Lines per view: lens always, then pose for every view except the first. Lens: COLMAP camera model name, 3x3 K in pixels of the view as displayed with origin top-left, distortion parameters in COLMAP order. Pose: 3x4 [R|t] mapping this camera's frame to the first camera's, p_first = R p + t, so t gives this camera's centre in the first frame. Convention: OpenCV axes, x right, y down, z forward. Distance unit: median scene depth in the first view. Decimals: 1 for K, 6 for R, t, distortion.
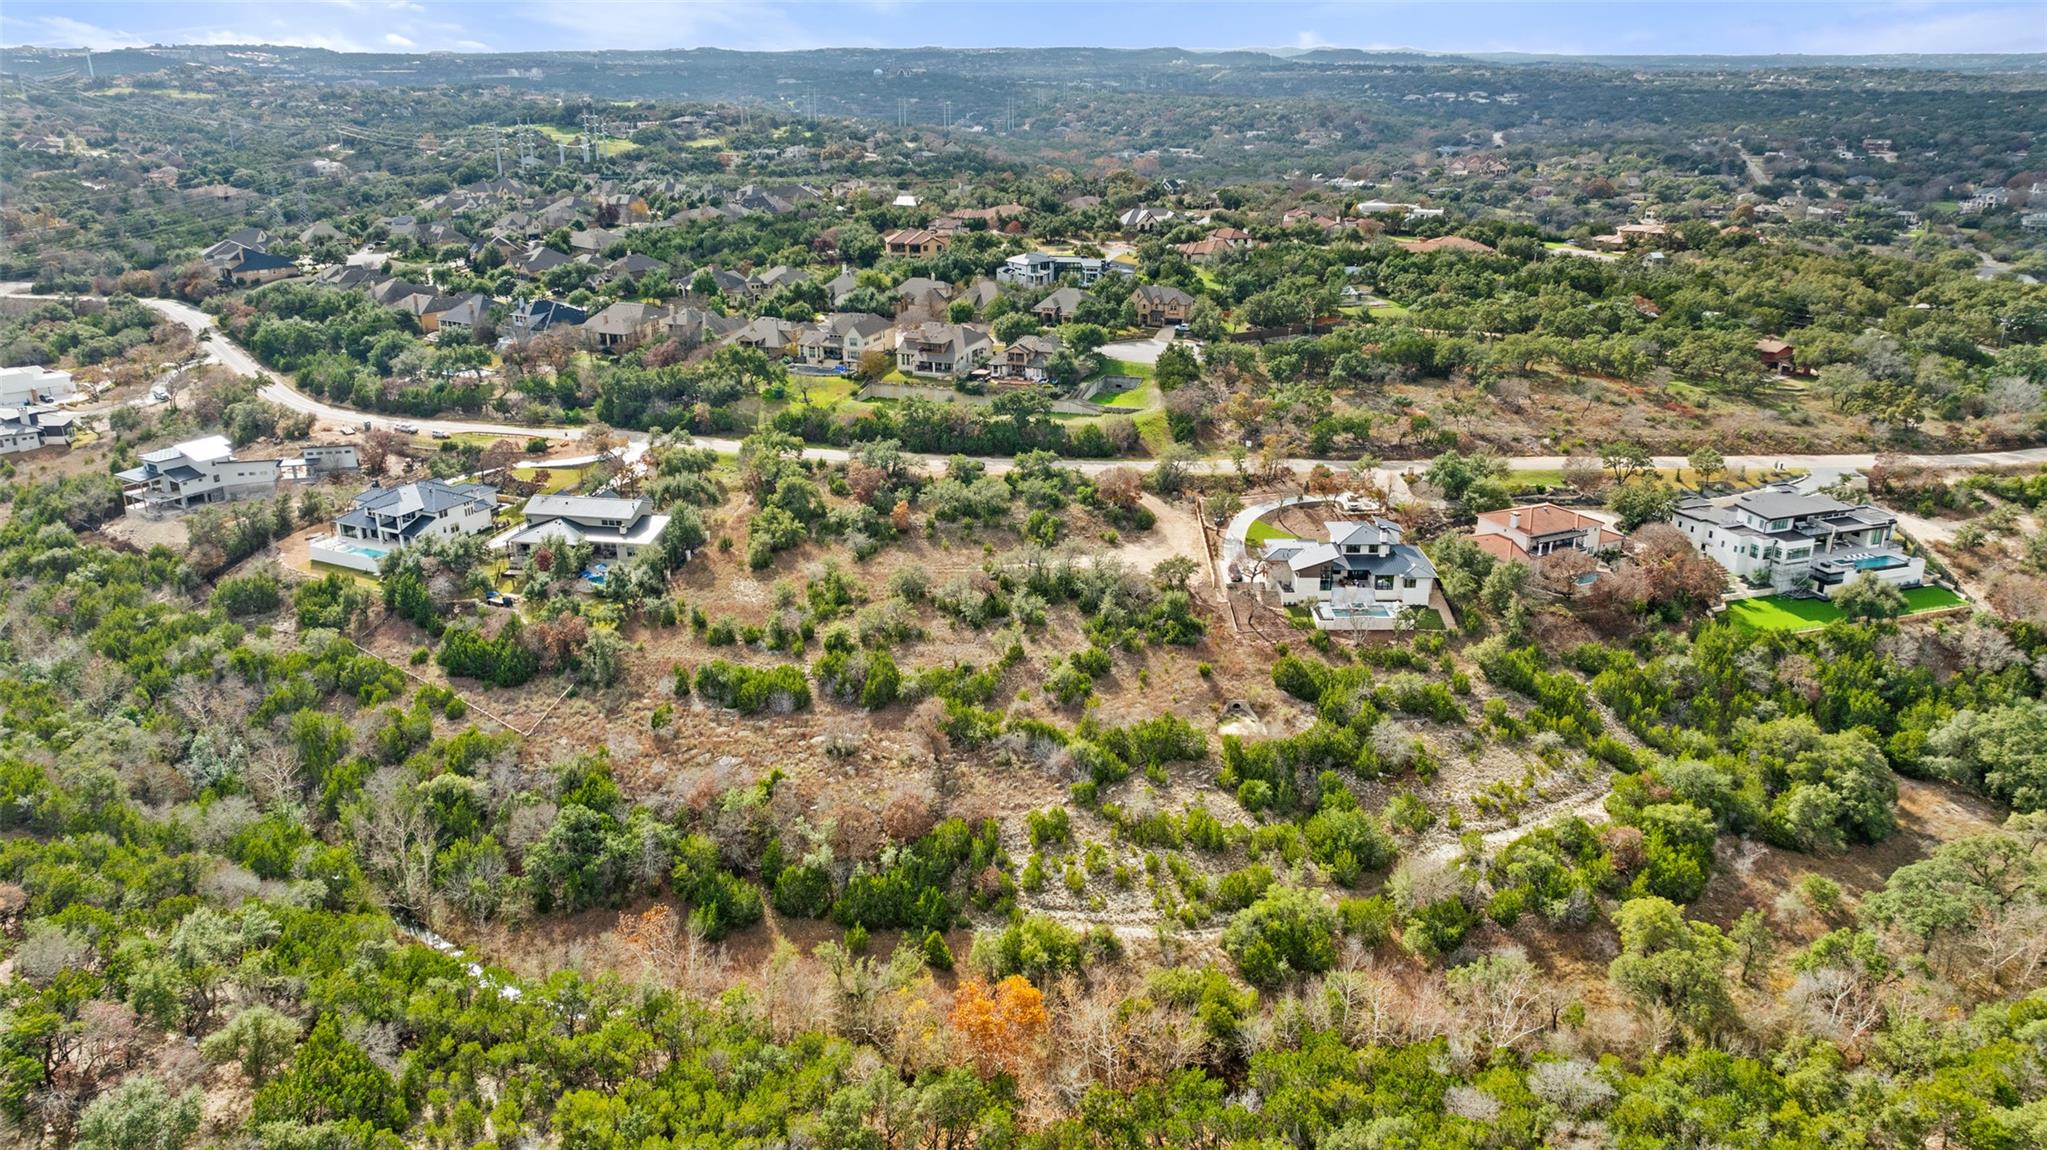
lens RADIAL K [[1424.7, 0, 1023.5], [0, 1424.7, 575.0], [0, 0, 1]] dist [-0.011543, 0.002911]
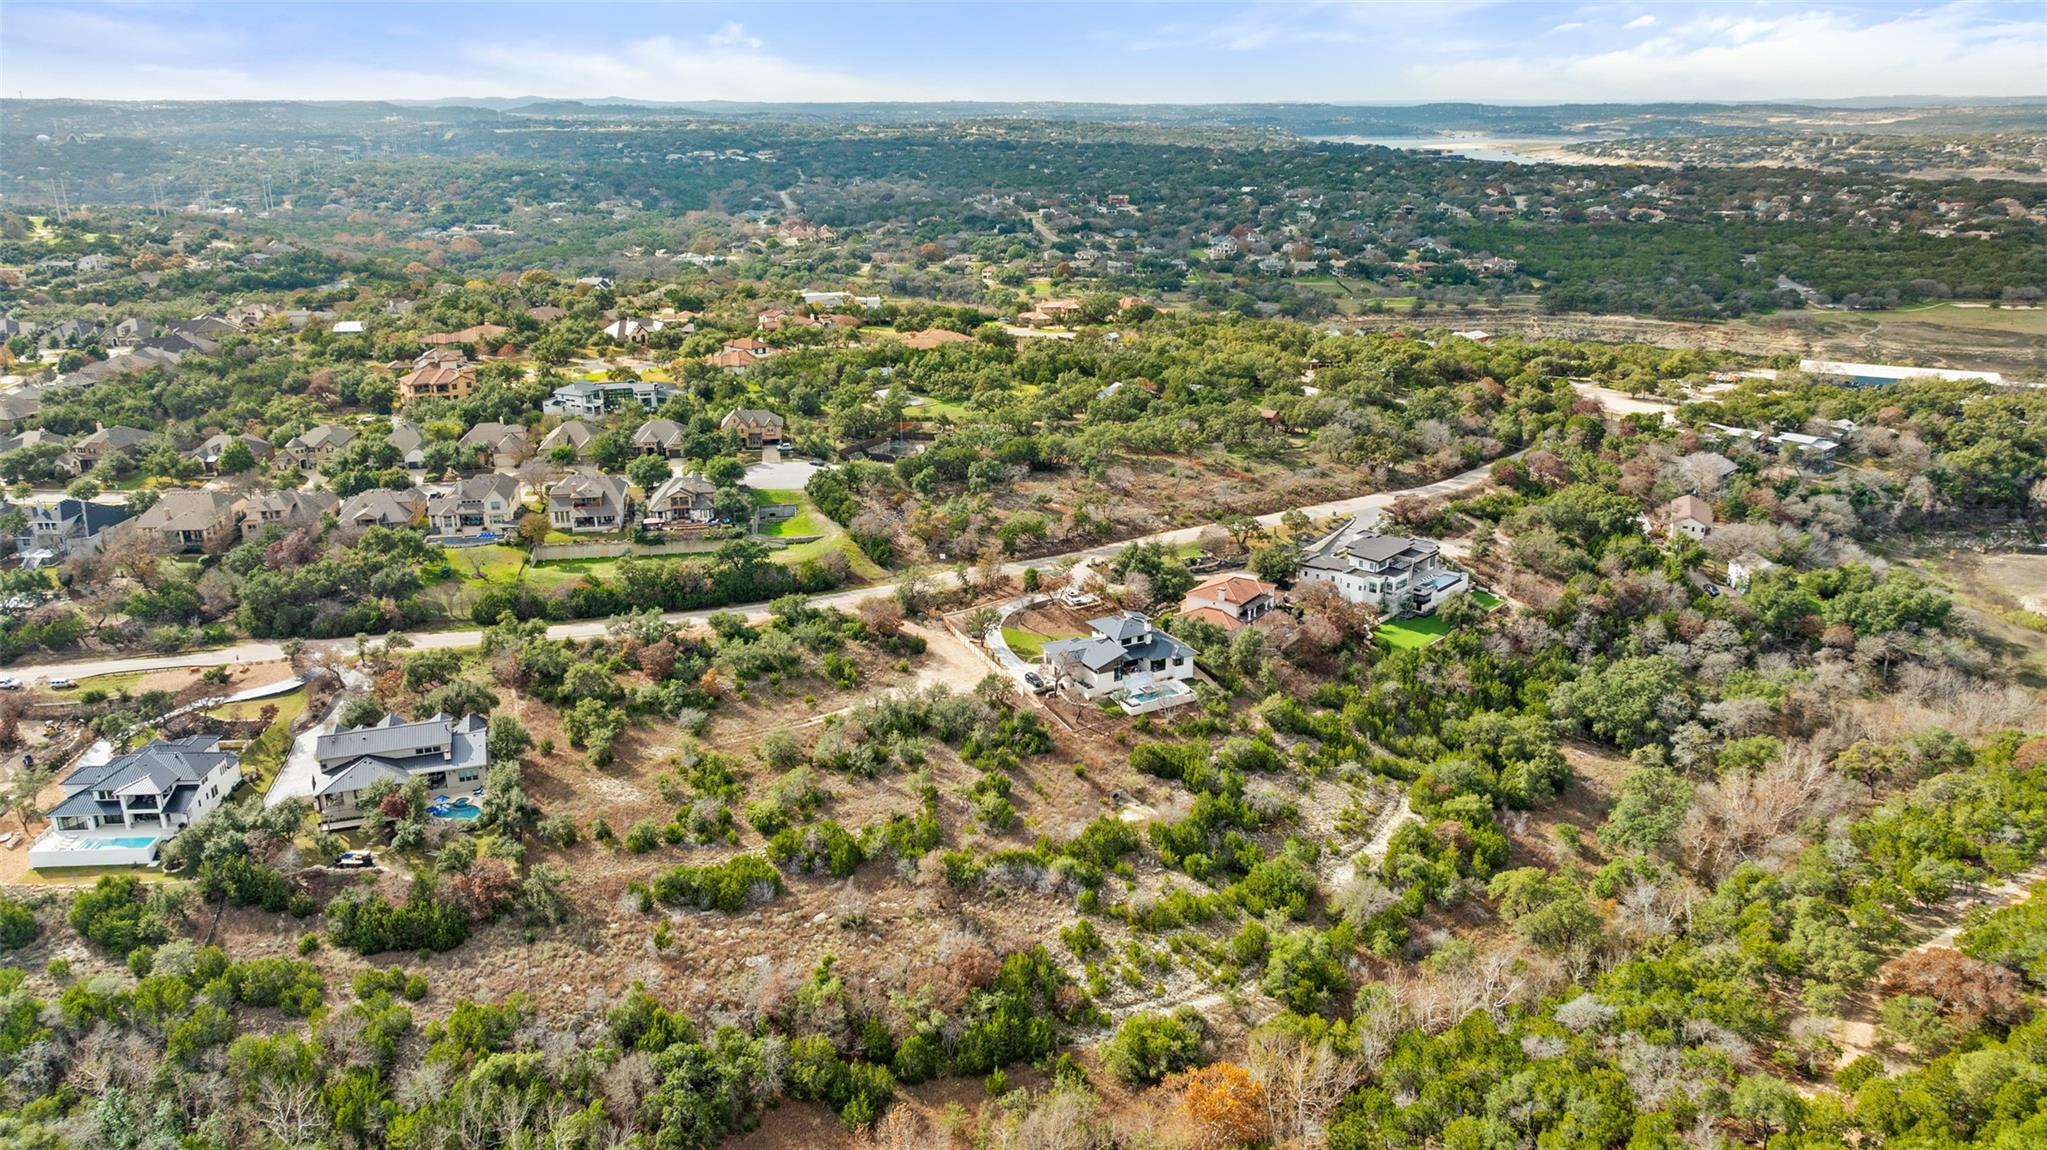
lens RADIAL K [[1448.8, 0, 1023.5], [0, 1448.8, 575.0], [0, 0, 1]] dist [-0.017739, -0.001862]
pose [[0.872289, -0.152062, 0.464747, -0.375373], [0.168367, 0.985703, 0.006506, -0.091075], [-0.459092, 0.072572, 0.885420, -0.019198]]
